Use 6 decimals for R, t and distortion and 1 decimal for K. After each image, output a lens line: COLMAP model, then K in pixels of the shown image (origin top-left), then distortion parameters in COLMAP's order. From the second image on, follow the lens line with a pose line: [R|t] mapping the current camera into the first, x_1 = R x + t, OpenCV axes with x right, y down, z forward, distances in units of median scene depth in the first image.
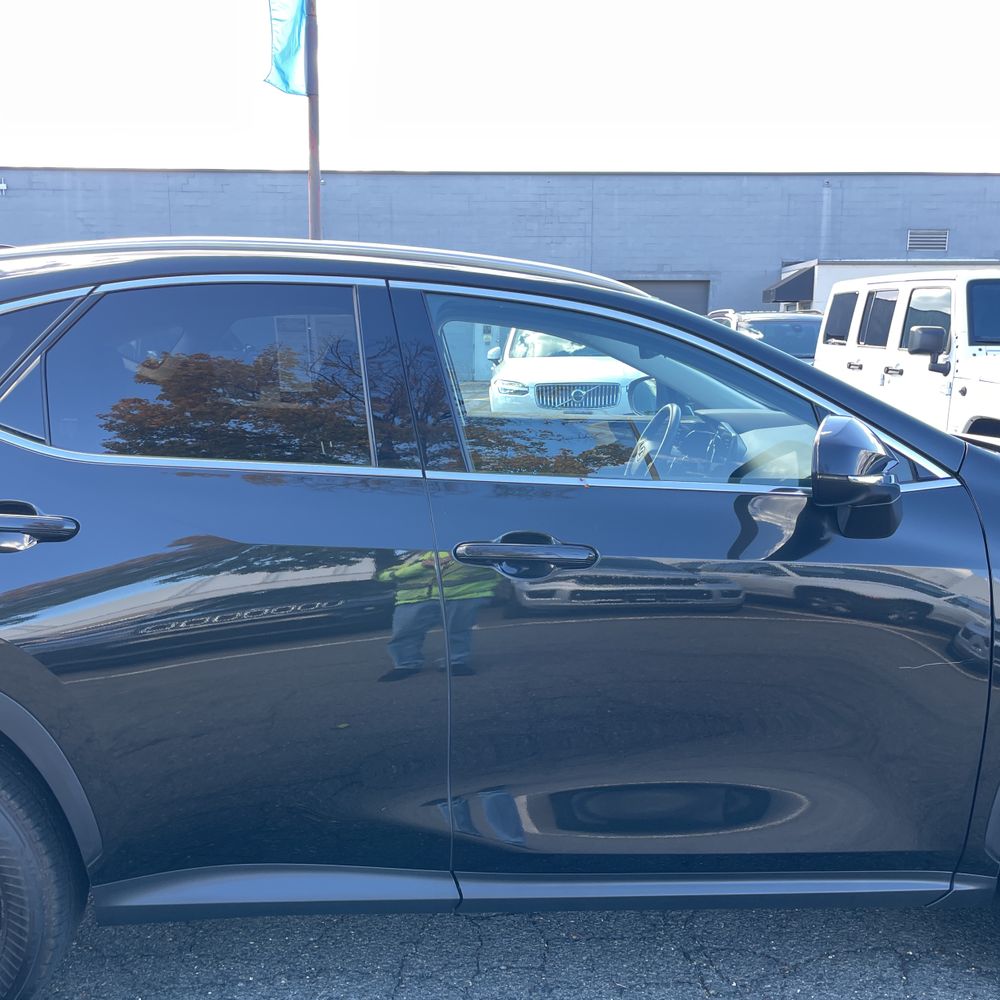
lens RADIAL K [[1035.3, 0, 502.9], [0, 1035.3, 488.1], [0, 0, 1]] dist [0.089316, -0.140320]
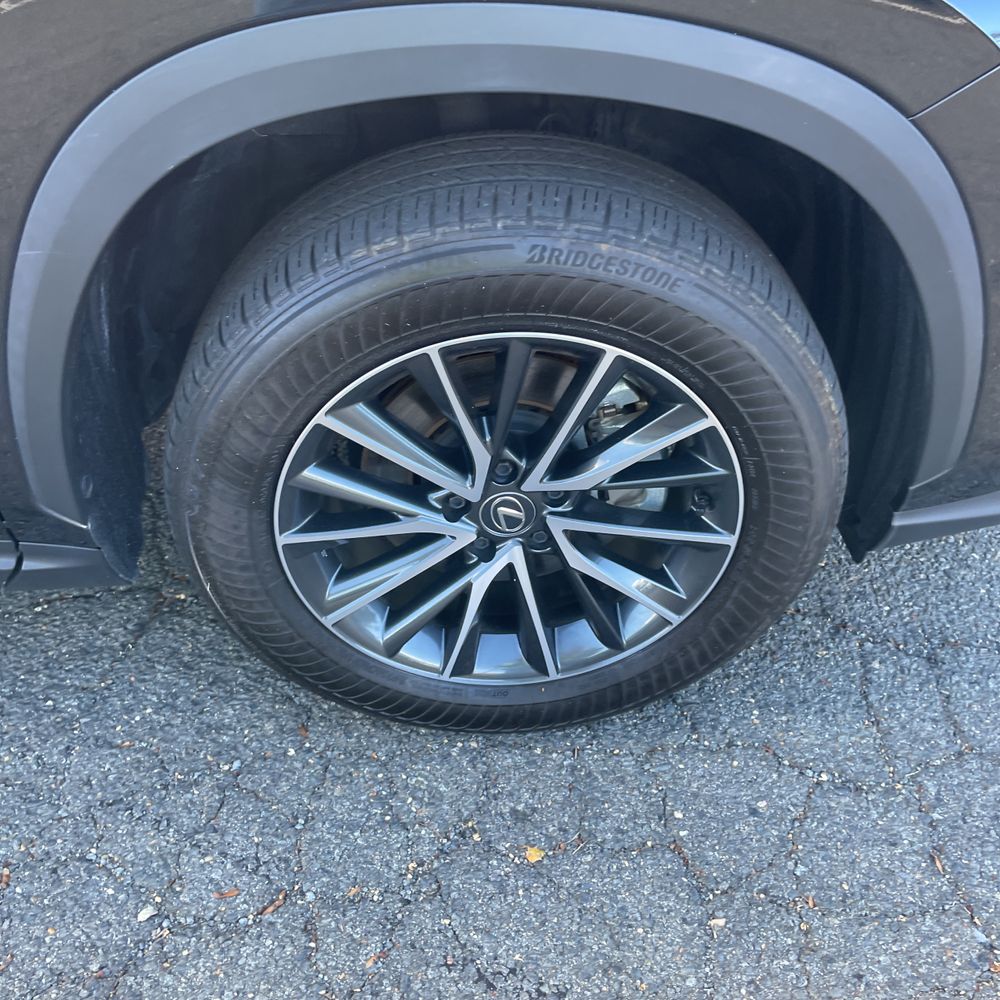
lens RADIAL K [[1031.5, 0, 500.0], [0, 1031.5, 500.0], [0, 0, 1]] dist [0.100634, -0.150951]
pose [[0.999788, -0.011093, -0.017334, 0.136301], [0.018419, 0.858034, 0.513262, 0.019630], [0.009179, -0.513472, 0.858057, 0.118427]]
